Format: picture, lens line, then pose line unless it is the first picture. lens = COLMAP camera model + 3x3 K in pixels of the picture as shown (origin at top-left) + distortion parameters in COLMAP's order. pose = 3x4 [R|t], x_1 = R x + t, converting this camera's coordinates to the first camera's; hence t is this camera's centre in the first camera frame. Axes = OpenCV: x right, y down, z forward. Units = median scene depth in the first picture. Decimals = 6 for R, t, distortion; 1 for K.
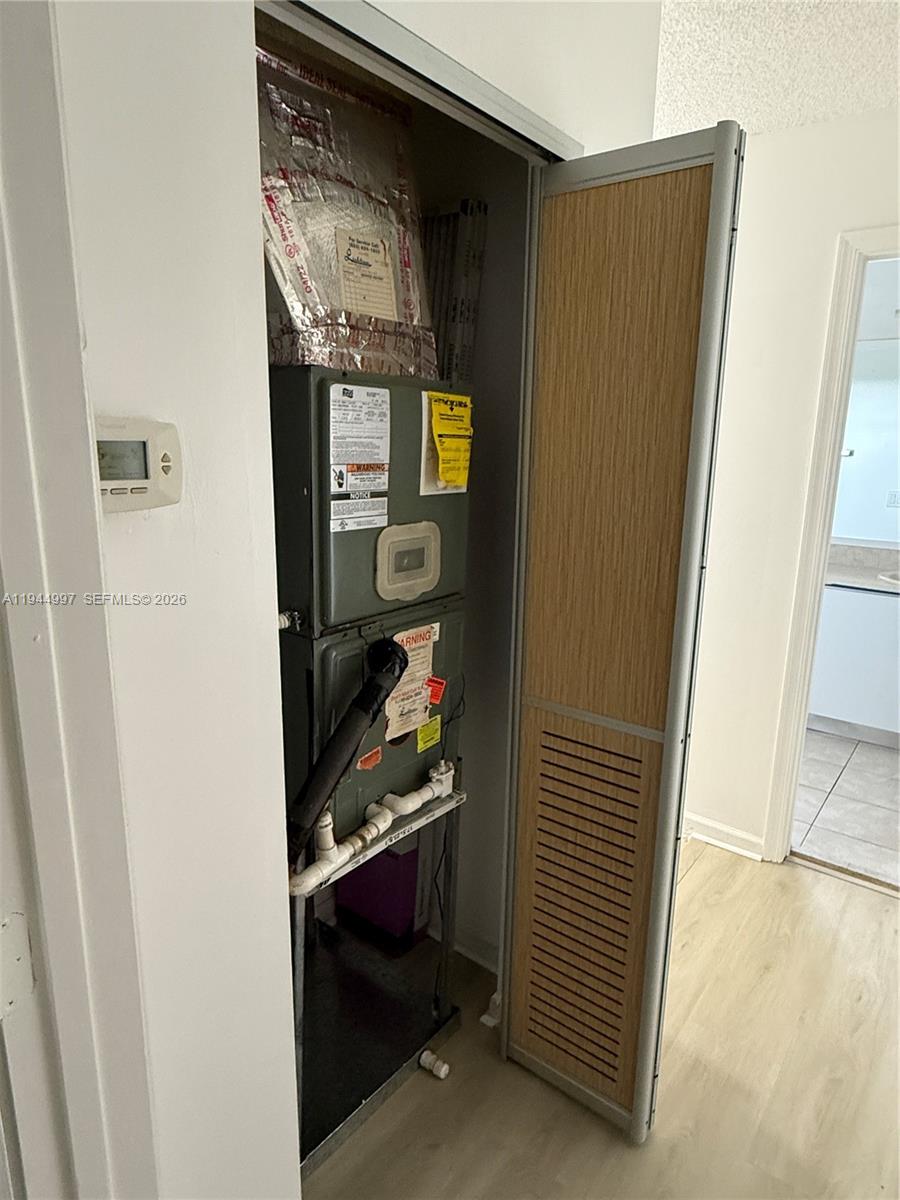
lens RADIAL K [[735.3, 0, 450.0], [0, 735.3, 600.0], [0, 0, 1]] dist [0.000526, 0.000079]
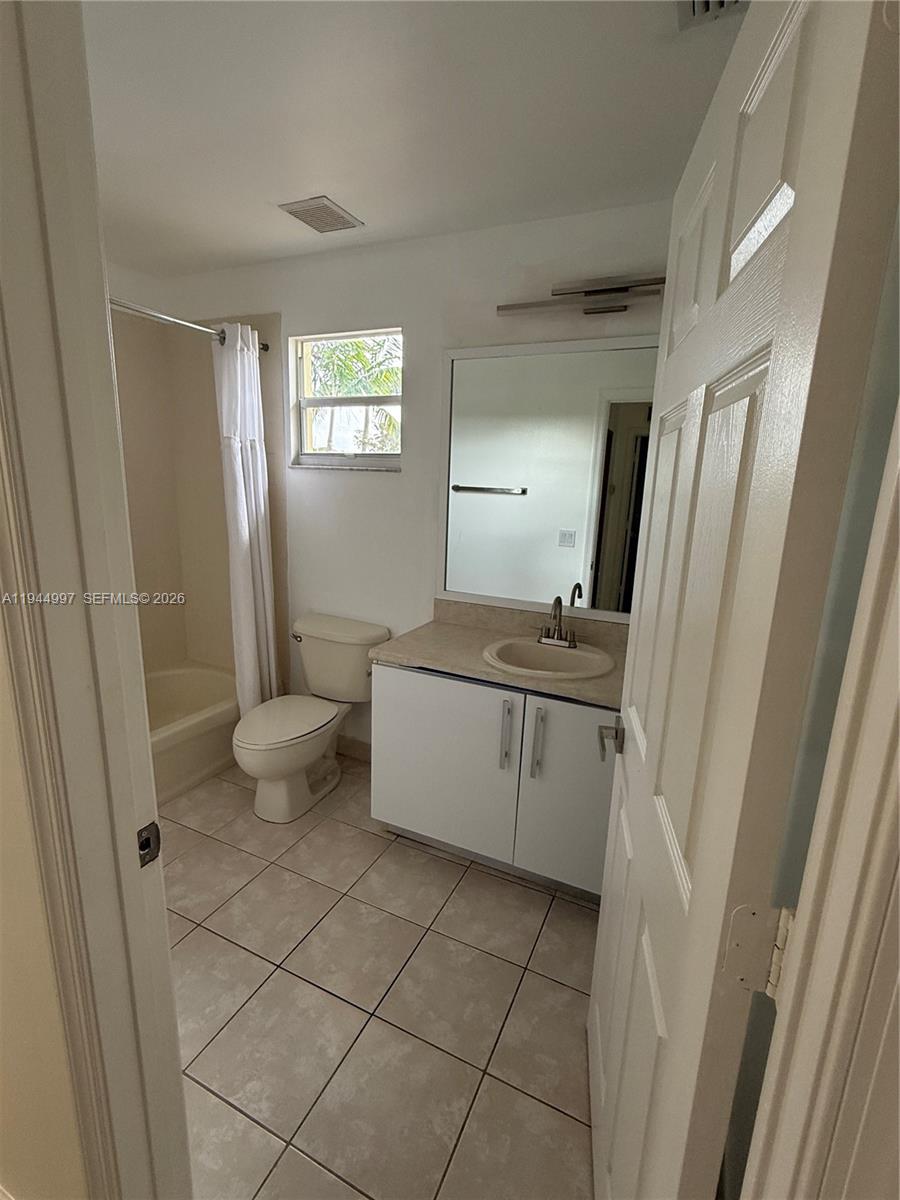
lens RADIAL K [[558.9, 0, 450.0], [0, 558.9, 600.0], [0, 0, 1]] dist [0.002683, -0.000012]
pose [[0.974537, -0.032304, 0.221888, 0.394740], [0.032380, 0.999470, 0.003296, -0.083077], [-0.221877, 0.003973, 0.975067, 0.408181]]
